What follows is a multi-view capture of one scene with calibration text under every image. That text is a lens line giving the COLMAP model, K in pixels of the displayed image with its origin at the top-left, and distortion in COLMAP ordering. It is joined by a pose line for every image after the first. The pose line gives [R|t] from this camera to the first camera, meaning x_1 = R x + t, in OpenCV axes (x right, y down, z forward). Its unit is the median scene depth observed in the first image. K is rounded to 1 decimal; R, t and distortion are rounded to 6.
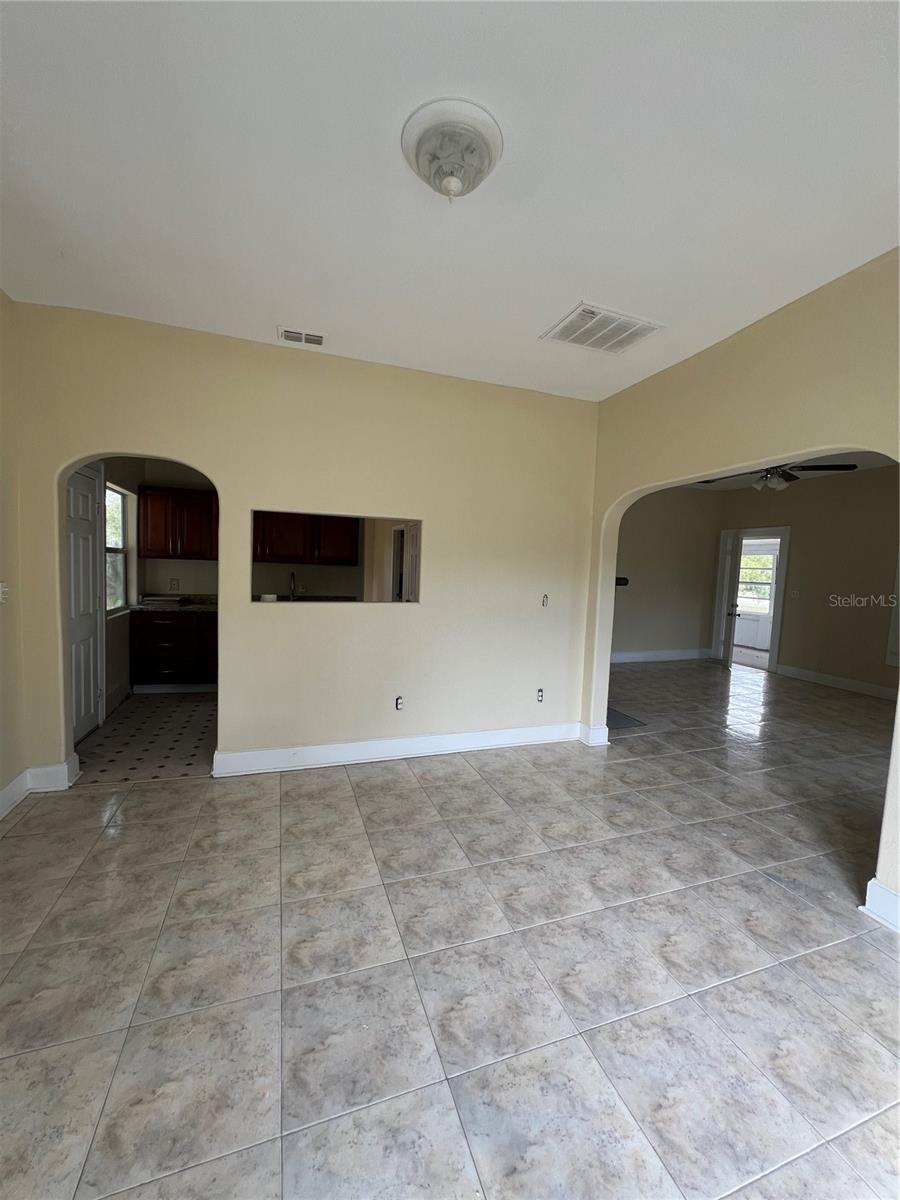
lens RADIAL K [[479.7, 0, 450.4], [0, 479.7, 596.8], [0, 0, 1]] dist [-0.000273, -0.000005]
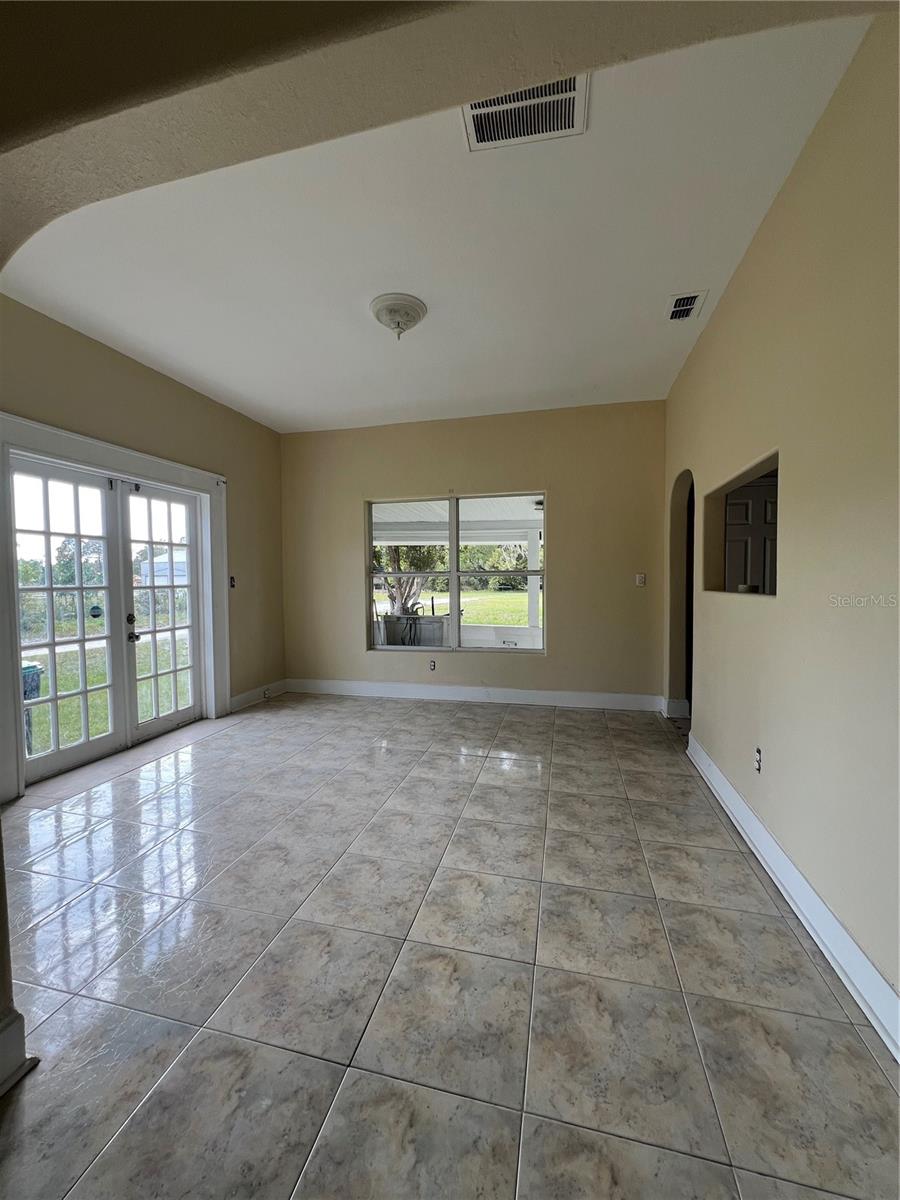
lens RADIAL K [[479.7, 0, 450.4], [0, 479.7, 596.8], [0, 0, 1]] dist [-0.000273, -0.000005]
pose [[-0.542835, 0.000888, -0.839839, 0.804862], [-0.068509, 0.996620, 0.045336, 0.018020], [0.837040, 0.082147, -0.540940, 1.275789]]
